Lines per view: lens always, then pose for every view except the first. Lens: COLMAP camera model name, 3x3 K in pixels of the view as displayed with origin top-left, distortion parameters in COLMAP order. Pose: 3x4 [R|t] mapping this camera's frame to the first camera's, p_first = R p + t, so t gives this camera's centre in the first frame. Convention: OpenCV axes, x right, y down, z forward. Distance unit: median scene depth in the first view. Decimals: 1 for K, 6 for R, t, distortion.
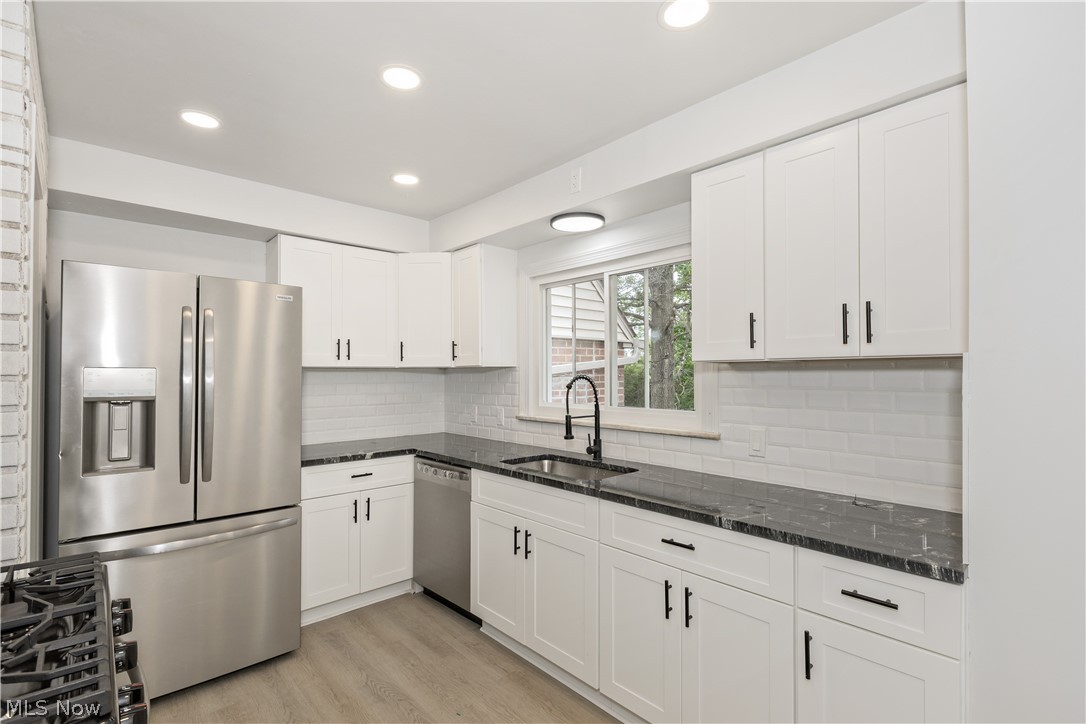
lens RADIAL K [[528.2, 0, 543.0], [0, 528.2, 362.0], [0, 0, 1]] dist [-0.000237, -0.000011]
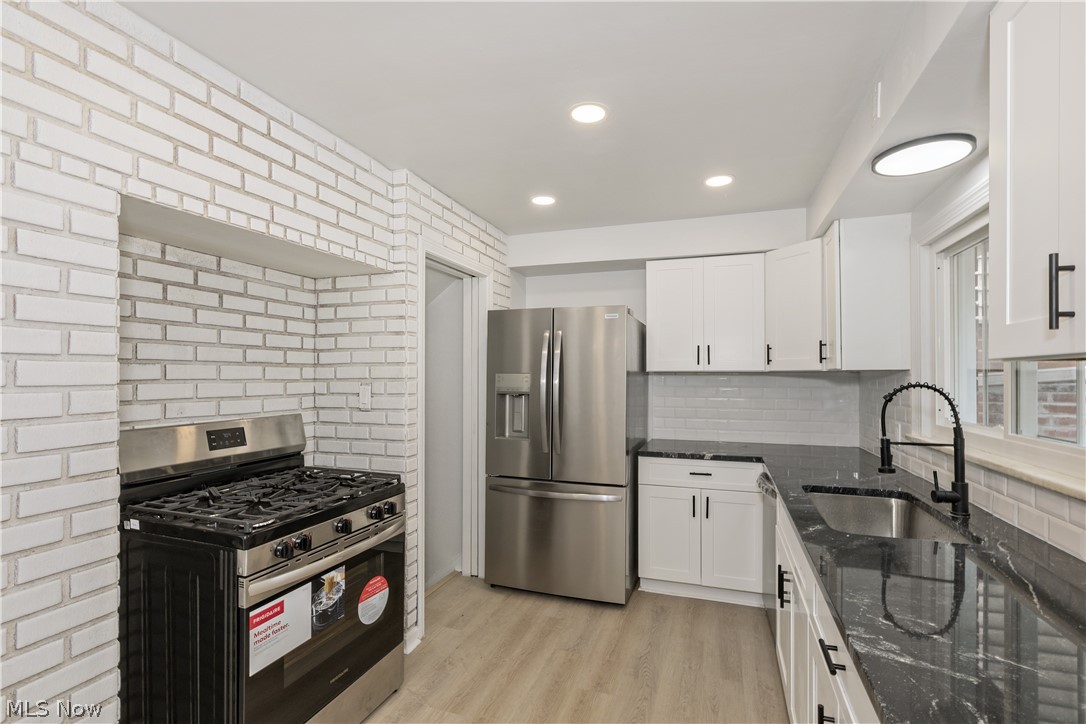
lens RADIAL K [[488.8, 0, 540.2], [0, 488.8, 369.7], [0, 0, 1]] dist [-0.000614, -0.000890]
pose [[0.476539, -0.007168, -0.879124, 0.381168], [0.015969, 0.999872, 0.000504, 0.000545], [0.879008, -0.014279, 0.476593, 0.267950]]
